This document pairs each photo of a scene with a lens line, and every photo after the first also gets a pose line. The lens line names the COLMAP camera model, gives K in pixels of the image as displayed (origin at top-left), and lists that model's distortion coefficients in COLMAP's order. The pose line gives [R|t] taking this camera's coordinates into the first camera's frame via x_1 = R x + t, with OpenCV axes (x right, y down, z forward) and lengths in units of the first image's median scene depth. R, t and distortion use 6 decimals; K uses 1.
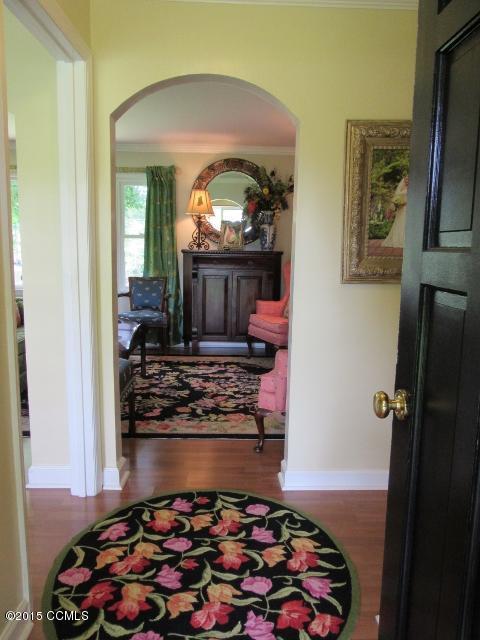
lens RADIAL K [[477.1, 0, 240.5], [0, 477.1, 319.3], [0, 0, 1]] dist [-0.002552, -0.000593]
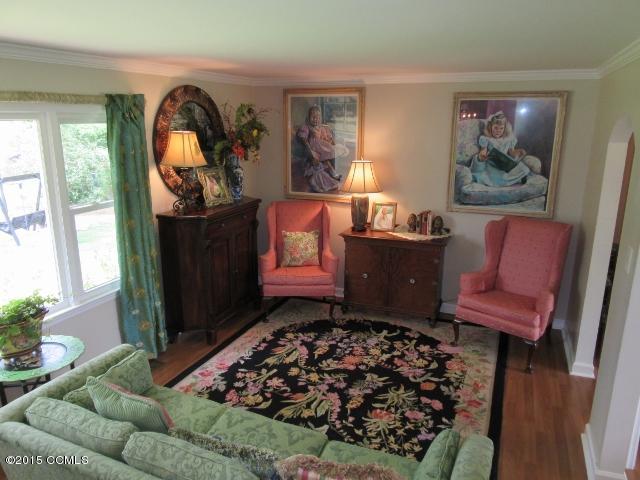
lens RADIAL K [[477.1, 0, 322.3], [0, 477.1, 239.9], [0, 0, 1]] dist [-0.002552, -0.000593]
pose [[0.391904, -0.241085, 0.887857, -0.937312], [0.136439, 0.969614, 0.203060, -0.314840], [-0.909833, 0.041558, 0.412889, 0.707076]]
